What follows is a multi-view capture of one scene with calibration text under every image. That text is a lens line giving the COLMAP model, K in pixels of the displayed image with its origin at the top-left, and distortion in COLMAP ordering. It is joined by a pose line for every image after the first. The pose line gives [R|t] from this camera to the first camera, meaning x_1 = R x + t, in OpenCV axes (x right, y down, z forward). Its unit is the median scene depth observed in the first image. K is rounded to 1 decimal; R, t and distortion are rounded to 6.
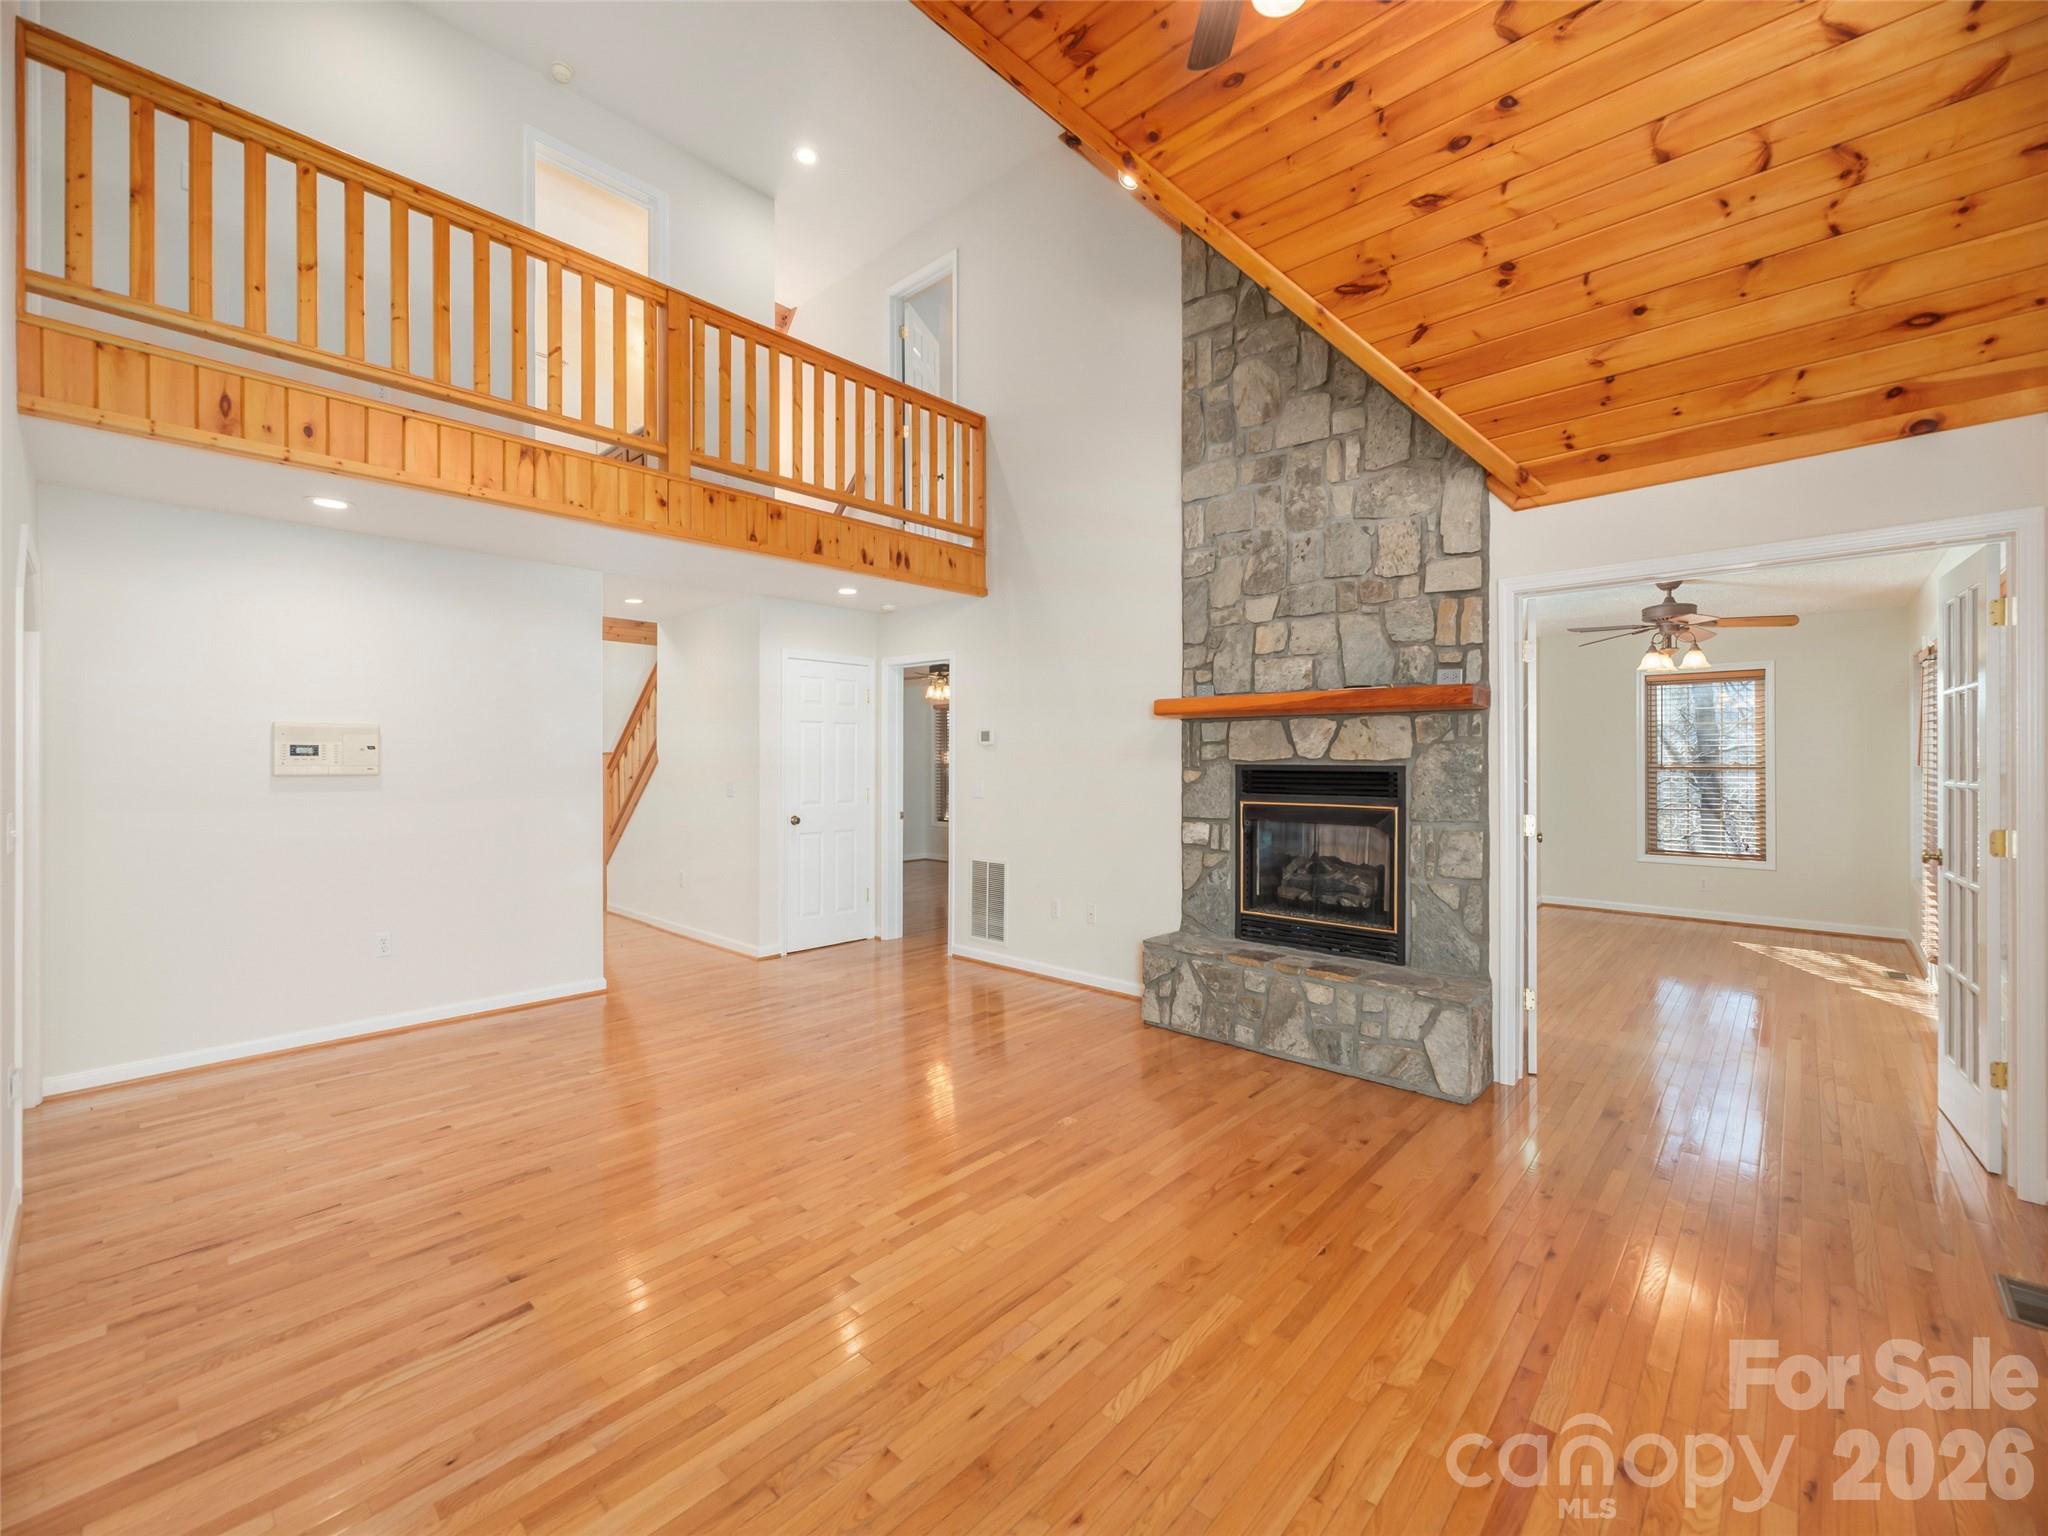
lens RADIAL K [[845.6, 0, 1020.5], [0, 845.6, 760.3], [0, 0, 1]] dist [-0.003397, 0.000181]
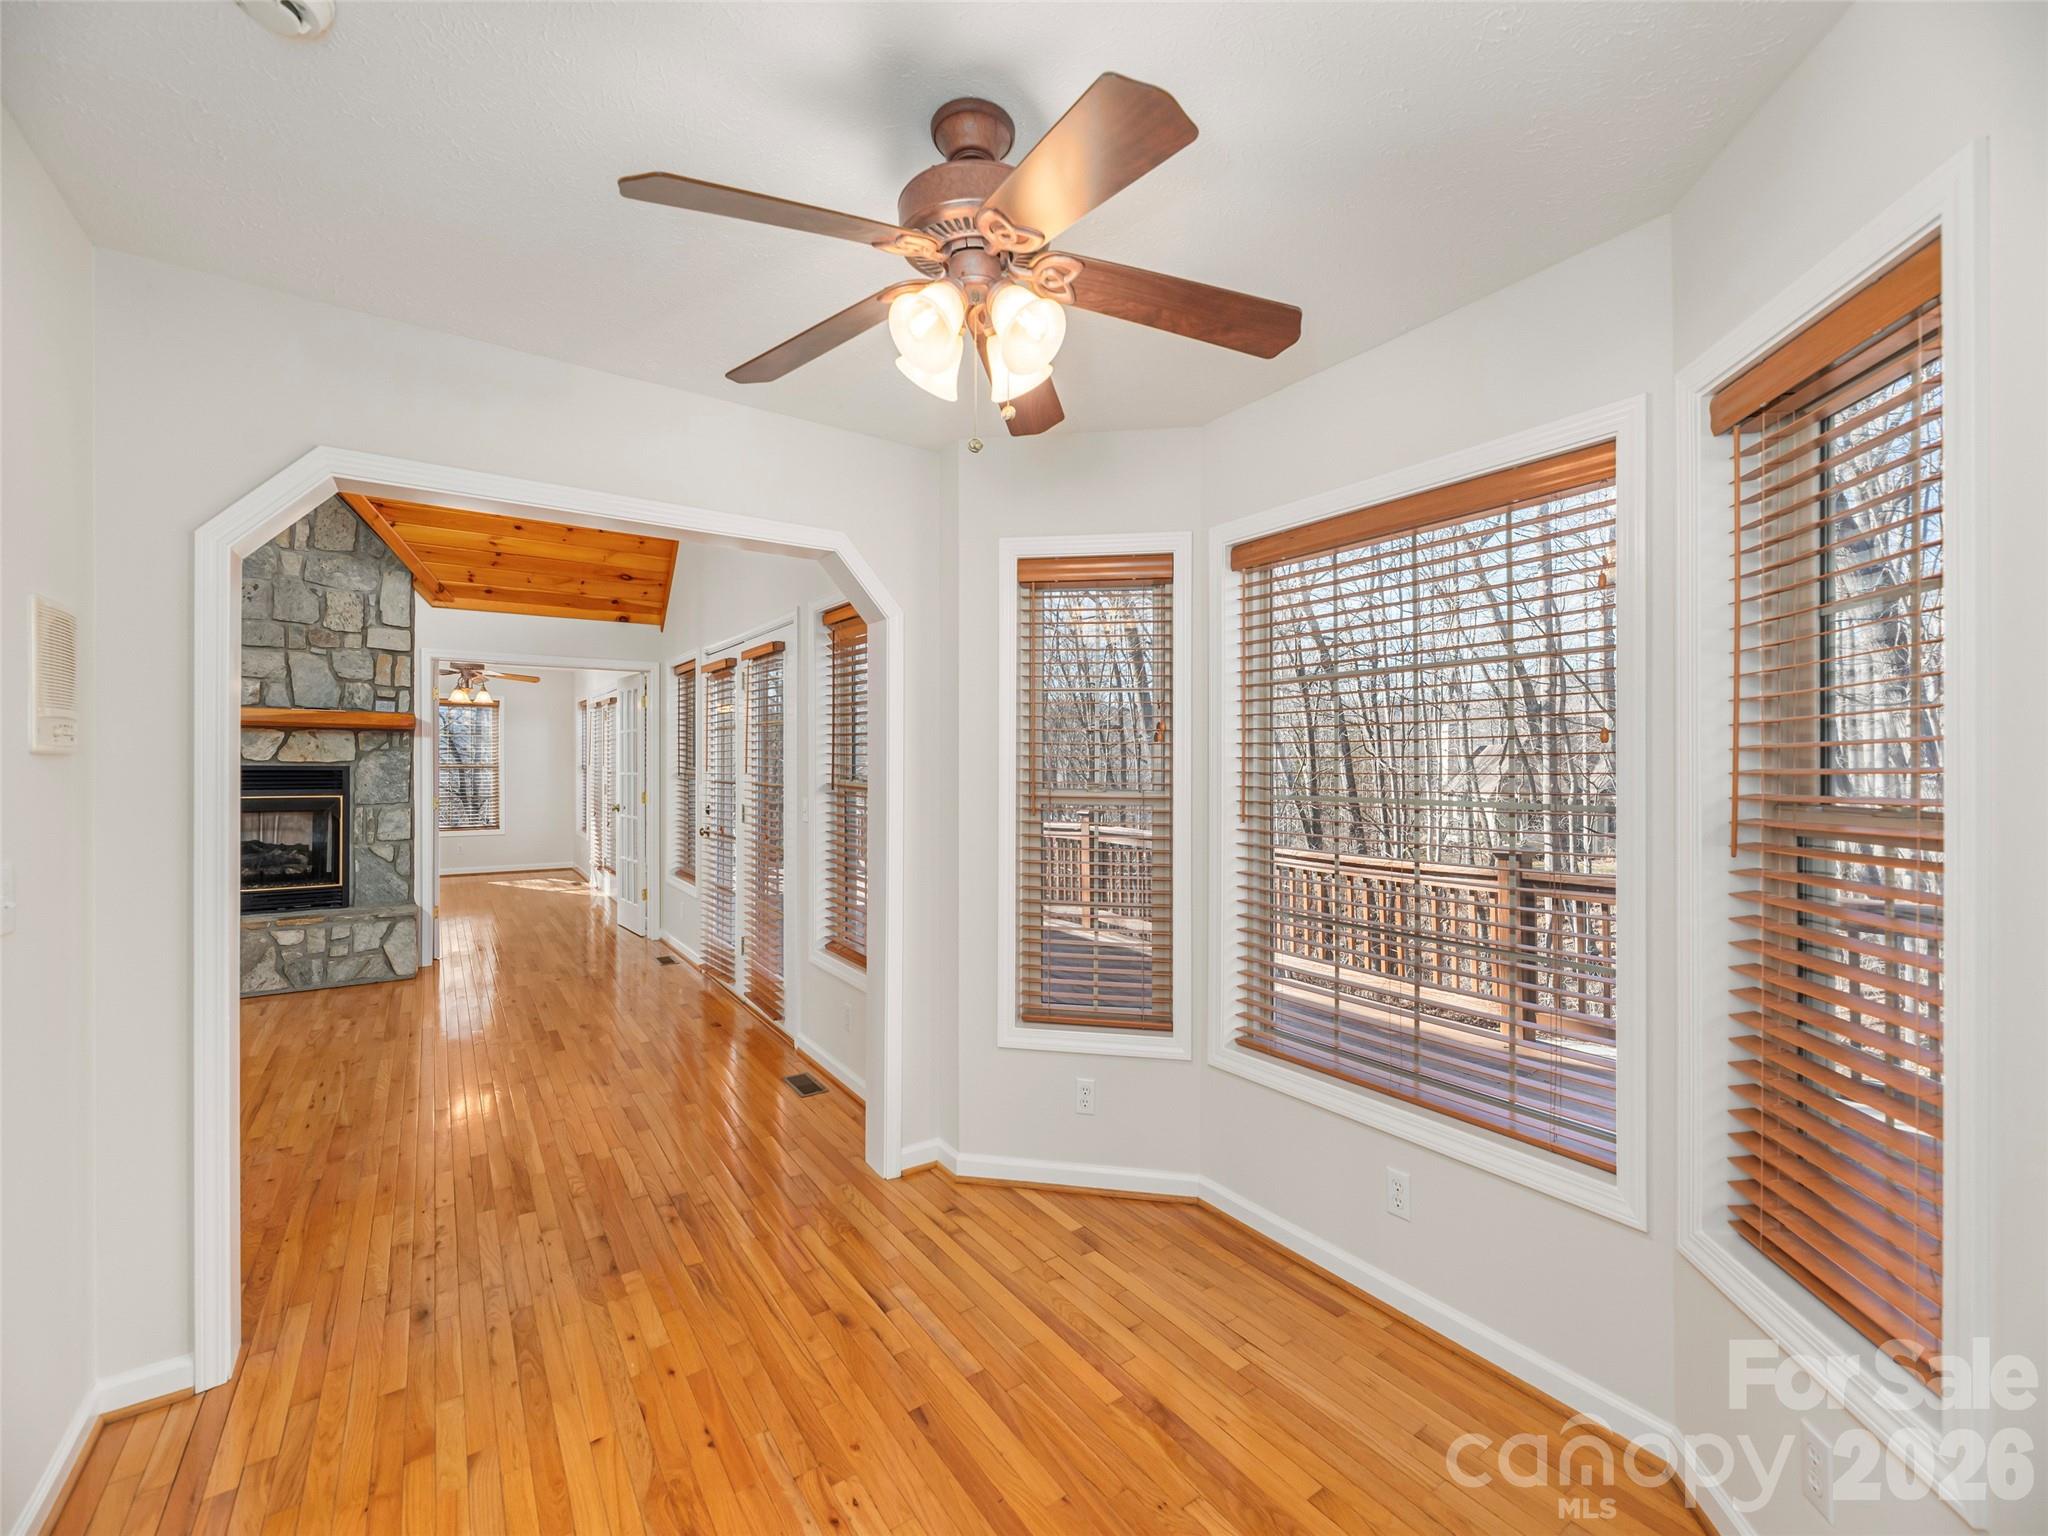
lens RADIAL K [[843.4, 0, 1018.7], [0, 843.4, 768.0], [0, 0, 1]] dist [0.000237, 0.000255]
pose [[0.216569, -0.004890, 0.976255, -0.651198], [-0.004680, 0.999971, 0.006047, -0.003969], [-0.976256, -0.005878, 0.216539, -0.383857]]
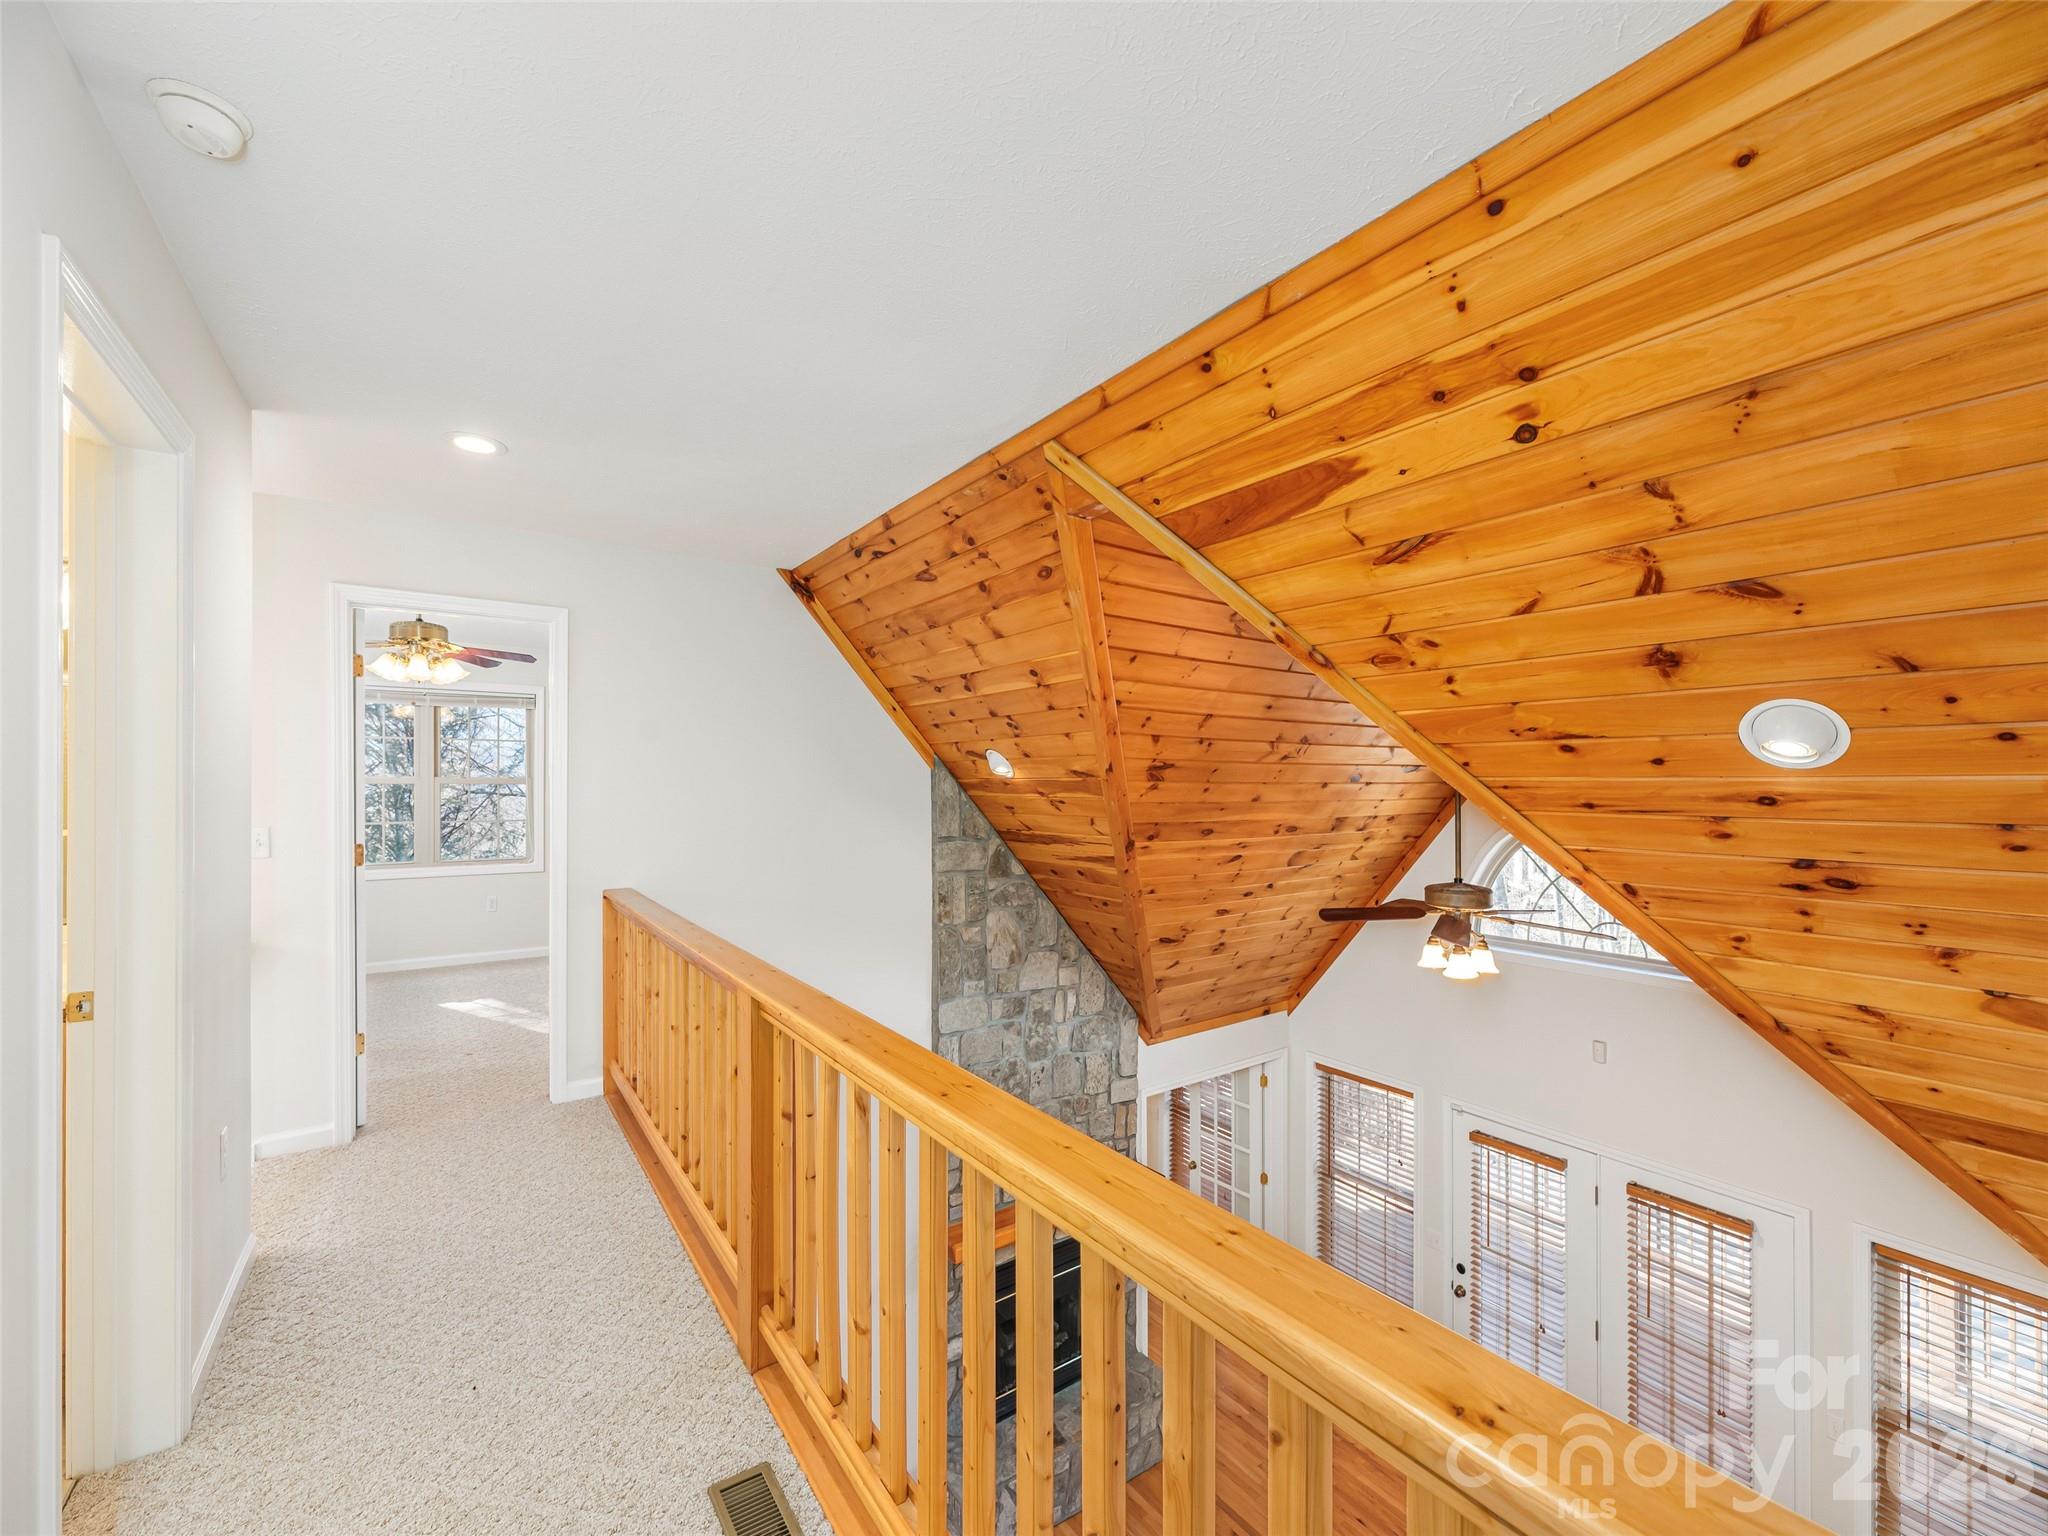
lens RADIAL K [[846.1, 0, 1023.5], [0, 846.1, 787.7], [0, 0, 1]] dist [-0.000698, 0.000013]
pose [[0.216417, -0.000554, 0.976301, -0.890540], [0.002670, 0.999996, -0.000024, -0.686895], [-0.976297, 0.002612, 0.216418, 0.778691]]
